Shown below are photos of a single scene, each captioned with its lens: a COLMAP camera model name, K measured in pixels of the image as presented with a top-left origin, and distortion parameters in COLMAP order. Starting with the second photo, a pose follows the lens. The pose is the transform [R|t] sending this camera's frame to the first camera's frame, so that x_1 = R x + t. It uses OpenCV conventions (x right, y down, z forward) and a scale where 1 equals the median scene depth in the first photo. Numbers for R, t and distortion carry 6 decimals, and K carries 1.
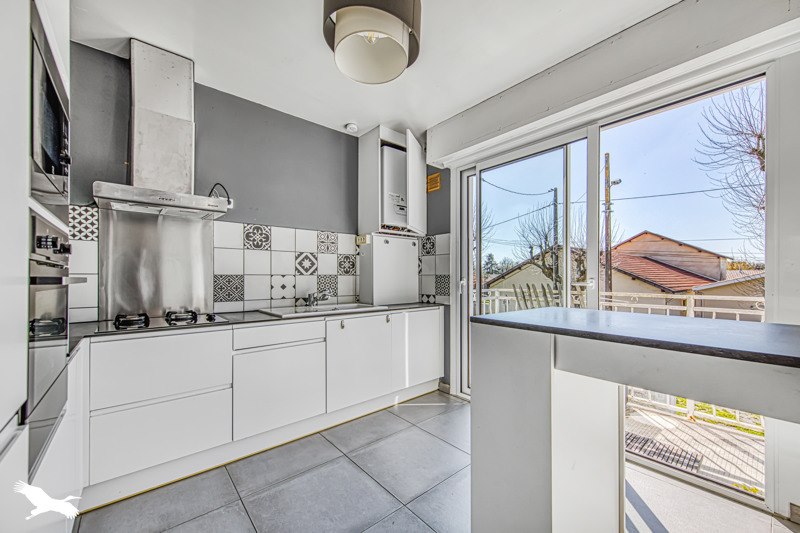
lens RADIAL K [[315.5, 0, 415.4], [0, 315.5, 276.1], [0, 0, 1]] dist [0.000590, 0.000018]
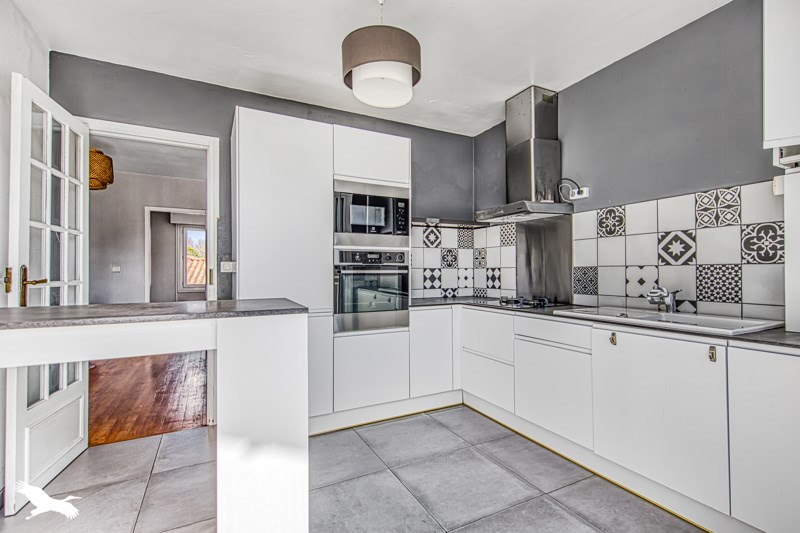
lens RADIAL K [[369.0, 0, 401.2], [0, 369.0, 267.5], [0, 0, 1]] dist [0.002076, 0.000041]
pose [[-0.259480, -0.006095, -0.965729, 0.608000], [0.010876, 0.999898, -0.009233, 0.002439], [0.965687, -0.012899, -0.259388, 0.711824]]
